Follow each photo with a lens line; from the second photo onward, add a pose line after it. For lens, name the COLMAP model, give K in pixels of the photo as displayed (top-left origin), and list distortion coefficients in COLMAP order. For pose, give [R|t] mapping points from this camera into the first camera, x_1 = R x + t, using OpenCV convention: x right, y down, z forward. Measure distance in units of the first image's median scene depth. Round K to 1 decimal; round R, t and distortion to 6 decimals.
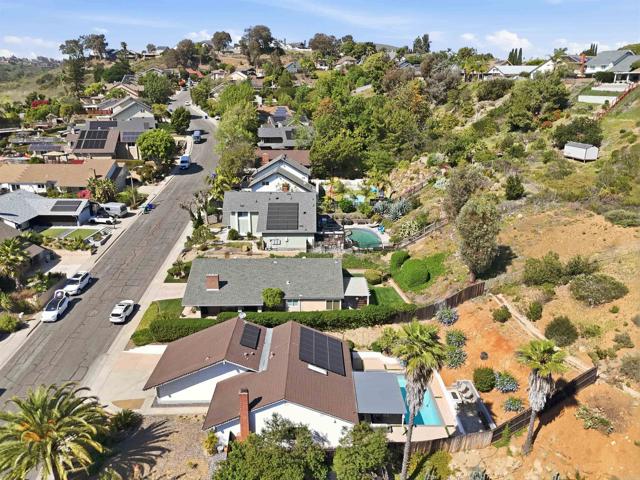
lens RADIAL K [[472.2, 0, 323.6], [0, 472.2, 238.9], [0, 0, 1]] dist [0.054196, -0.029692]
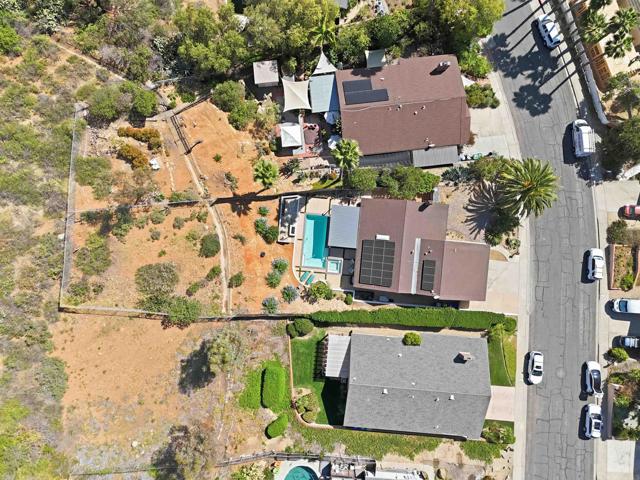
lens RADIAL K [[472.2, 0, 323.9], [0, 472.2, 240.9], [0, 0, 1]] dist [0.054196, -0.029692]
pose [[-0.993278, -0.113490, -0.022797, 0.198751], [0.011745, -0.294726, 0.955510, -1.128241], [-0.115160, 0.948818, 0.294078, 0.540245]]
